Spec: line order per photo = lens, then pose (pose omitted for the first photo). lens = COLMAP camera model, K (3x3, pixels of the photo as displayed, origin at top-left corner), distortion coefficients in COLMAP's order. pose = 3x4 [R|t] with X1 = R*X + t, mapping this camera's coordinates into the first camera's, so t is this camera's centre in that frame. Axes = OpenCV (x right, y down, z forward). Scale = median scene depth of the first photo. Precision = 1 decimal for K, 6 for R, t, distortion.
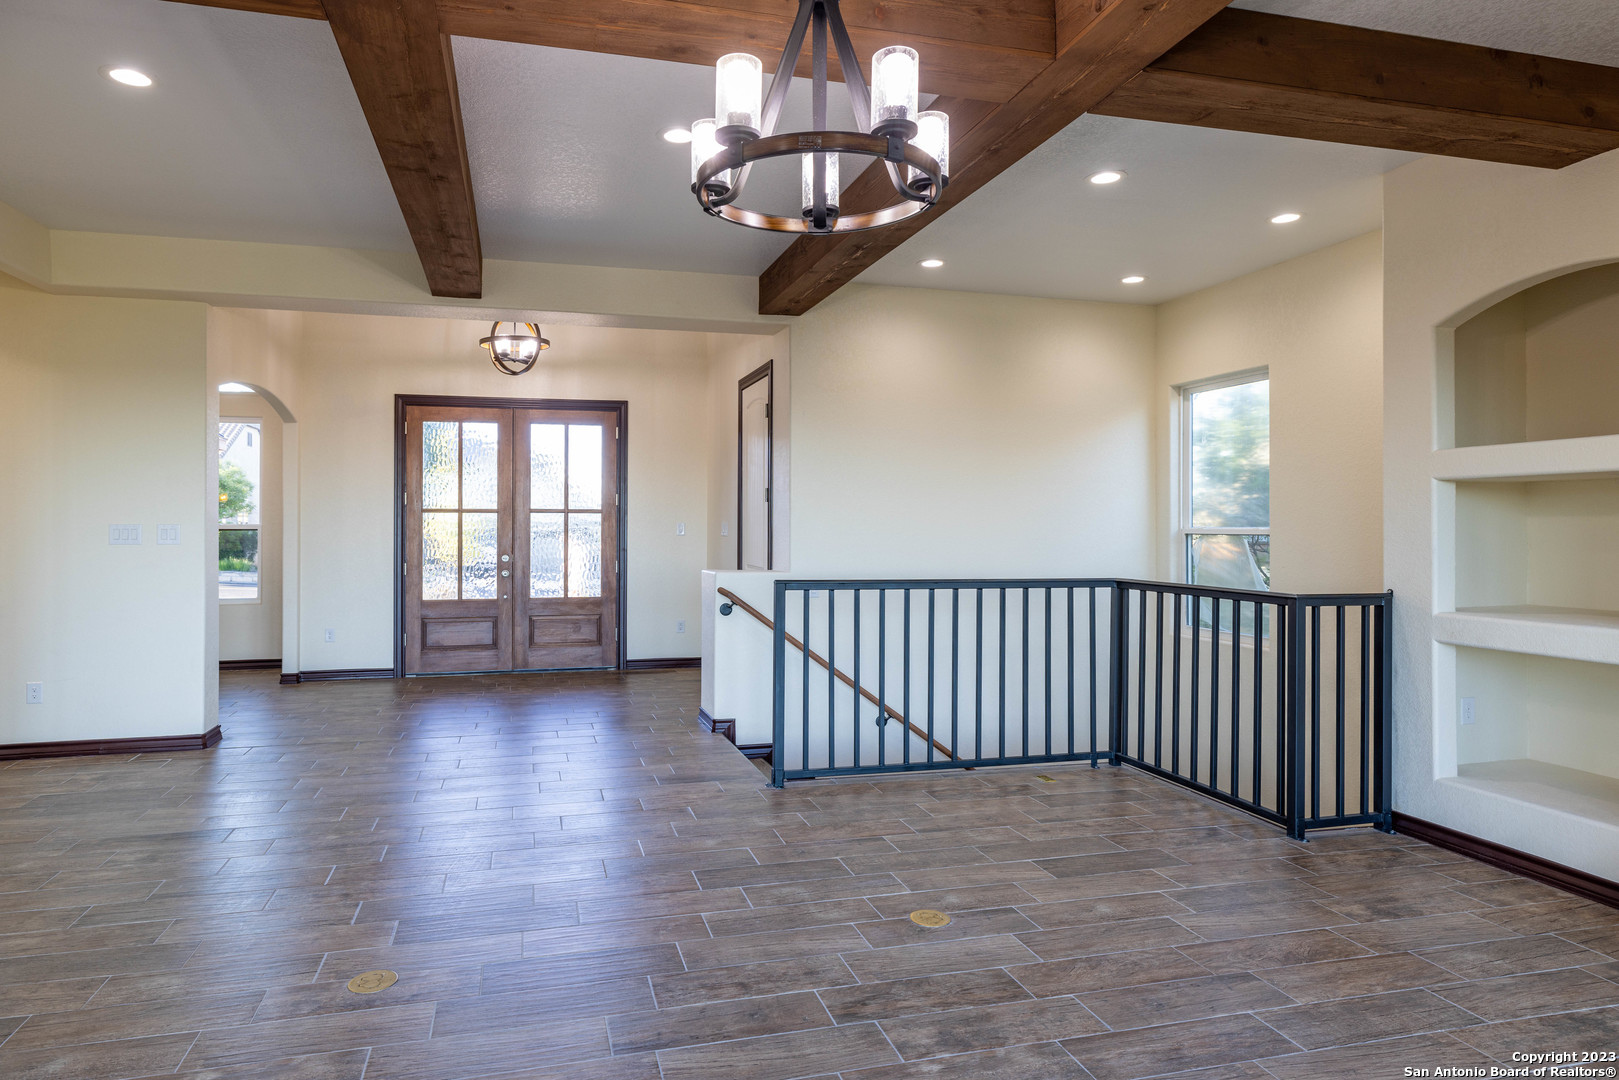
lens RADIAL K [[898.1, 0, 808.3], [0, 898.1, 523.1], [0, 0, 1]] dist [0.002710, -0.000033]
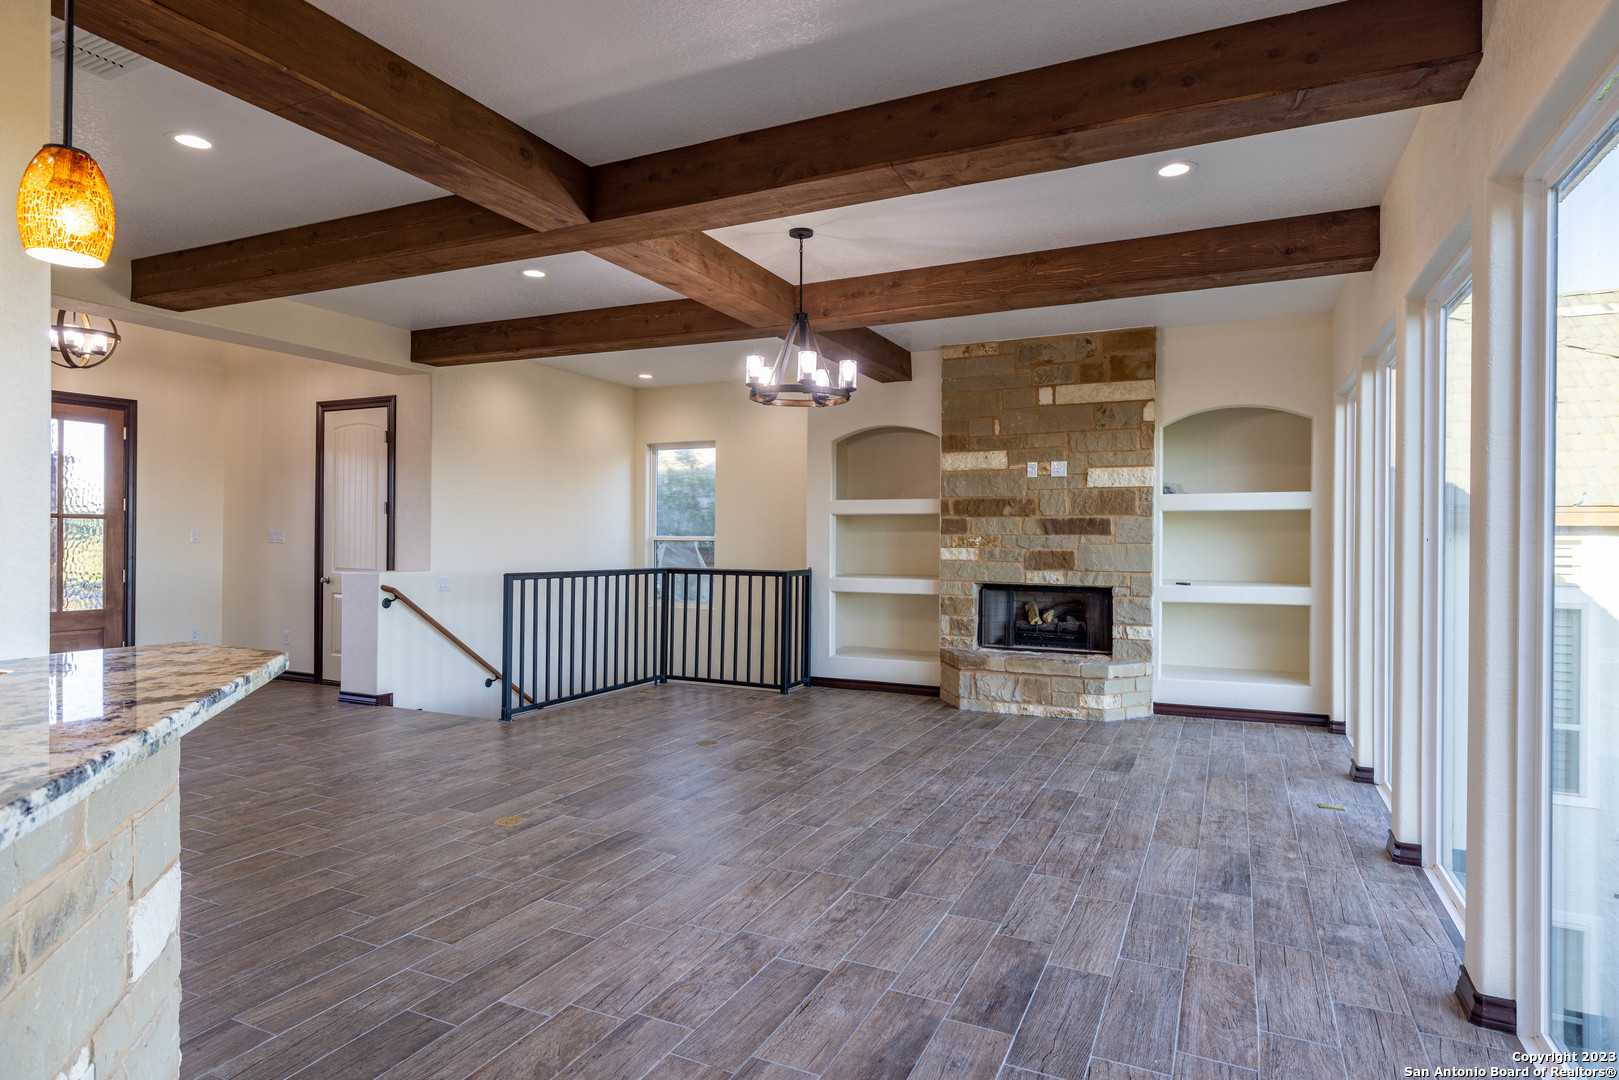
lens RADIAL K [[885.2, 0, 809.5], [0, 885.2, 540.0], [0, 0, 1]] dist [0.000055, -0.000086]
pose [[0.632489, 0.000593, 0.774569, -0.652517], [-0.007510, 0.999957, 0.005367, 0.000555], [-0.774533, -0.009211, 0.632466, -0.188930]]
